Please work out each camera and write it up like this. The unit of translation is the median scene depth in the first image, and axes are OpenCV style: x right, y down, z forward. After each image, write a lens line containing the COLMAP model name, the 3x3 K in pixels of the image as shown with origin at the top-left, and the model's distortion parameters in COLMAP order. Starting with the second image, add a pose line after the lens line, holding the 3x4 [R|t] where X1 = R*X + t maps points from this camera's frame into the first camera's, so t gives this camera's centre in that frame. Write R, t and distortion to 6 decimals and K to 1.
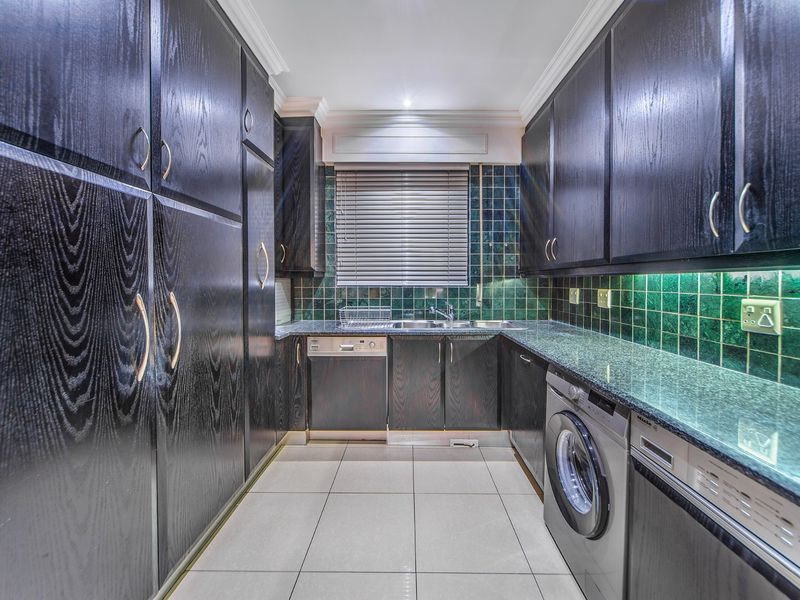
lens RADIAL K [[311.6, 0, 411.8], [0, 311.6, 284.3], [0, 0, 1]] dist [0.000182, -0.000085]
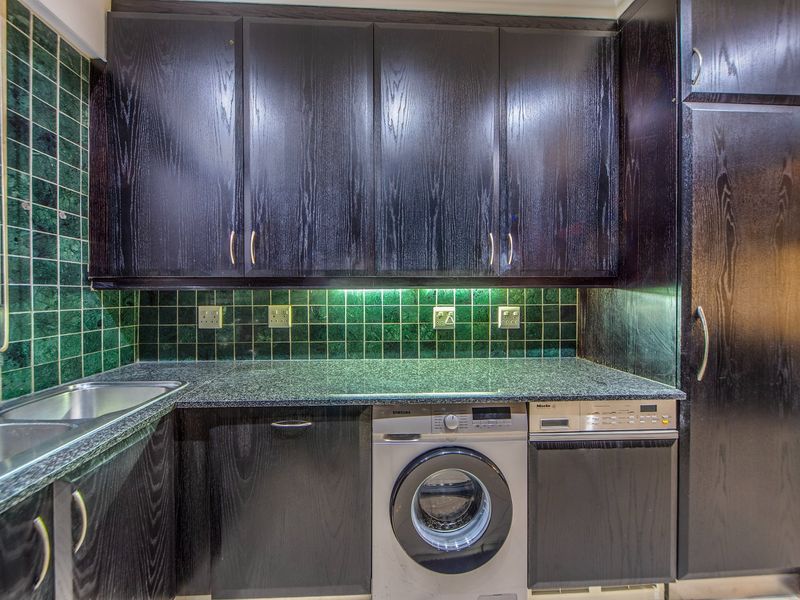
lens RADIAL K [[311.6, 0, 378.9], [0, 311.6, 297.0], [0, 0, 1]] dist [0.000182, -0.000085]
pose [[-0.031124, -0.006820, 0.999492, -0.407860], [0.014302, 0.999871, 0.007268, -0.016455], [-0.999413, 0.014521, -0.031023, 1.419830]]
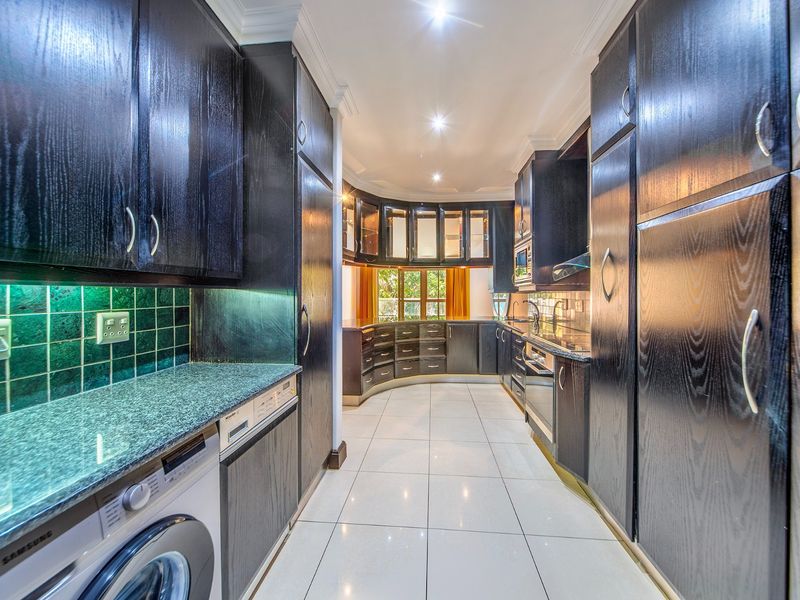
lens RADIAL K [[311.6, 0, 403.8], [0, 311.6, 295.7], [0, 0, 1]] dist [0.000182, -0.000085]
pose [[-0.996137, 0.002370, 0.087775, -0.001302], [0.003936, 0.999836, 0.017676, -0.022795], [-0.087719, 0.017953, -0.995983, 1.748084]]
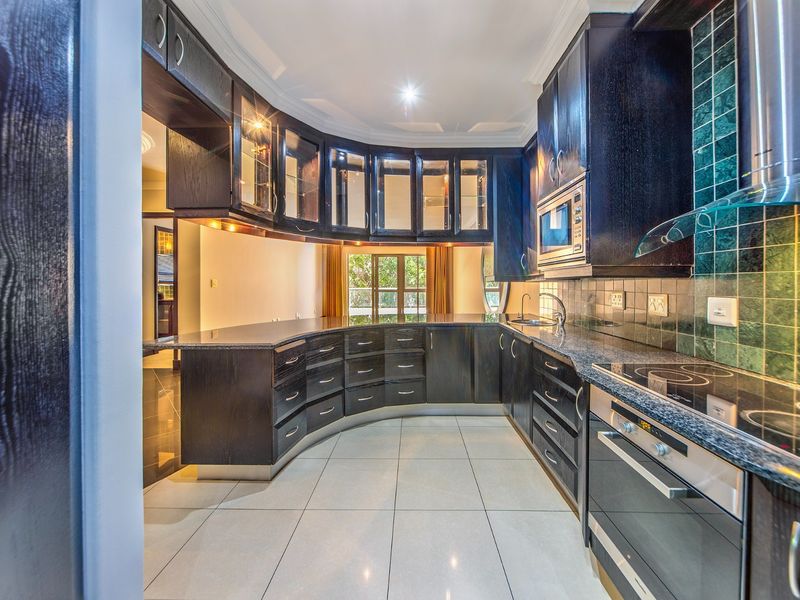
lens RADIAL K [[311.6, 0, 407.0], [0, 311.6, 285.3], [0, 0, 1]] dist [0.000182, -0.000085]
pose [[-0.999859, 0.002574, 0.016623, -0.073461], [0.002905, 0.999797, 0.019931, -0.006879], [-0.016568, 0.019976, -0.999663, 0.468967]]
